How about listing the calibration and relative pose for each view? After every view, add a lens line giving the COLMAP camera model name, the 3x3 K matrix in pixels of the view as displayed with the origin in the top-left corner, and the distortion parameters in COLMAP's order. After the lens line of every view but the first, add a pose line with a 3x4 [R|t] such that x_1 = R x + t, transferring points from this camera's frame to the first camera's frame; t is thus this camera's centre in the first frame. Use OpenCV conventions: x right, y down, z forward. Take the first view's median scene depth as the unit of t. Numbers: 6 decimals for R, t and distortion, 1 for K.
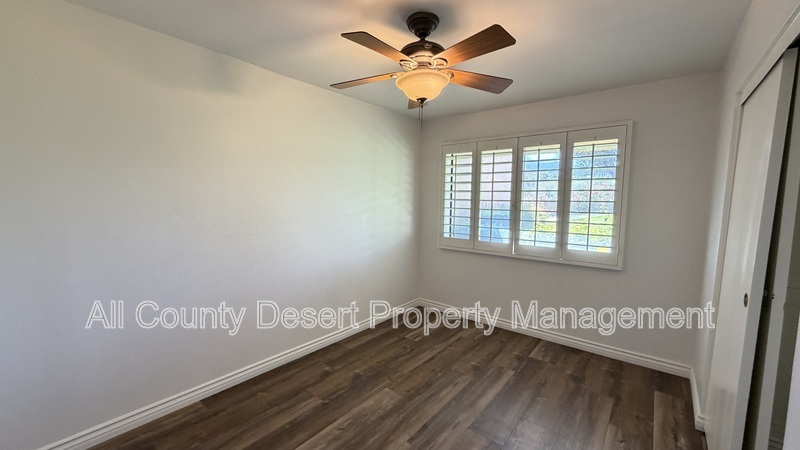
lens RADIAL K [[321.0, 0, 397.2], [0, 321.0, 223.8], [0, 0, 1]] dist [-0.001902, -0.000204]
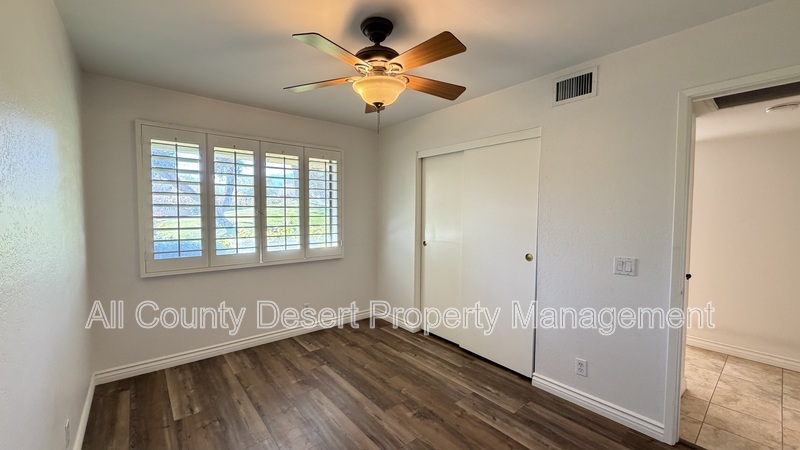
lens RADIAL K [[321.0, 0, 401.6], [0, 321.0, 221.4], [0, 0, 1]] dist [-0.001902, -0.000204]
pose [[0.185334, -0.048501, 0.981478, -0.634568], [0.066984, 0.997082, 0.036624, -0.044862], [-0.980390, 0.058956, 0.188042, 0.527708]]
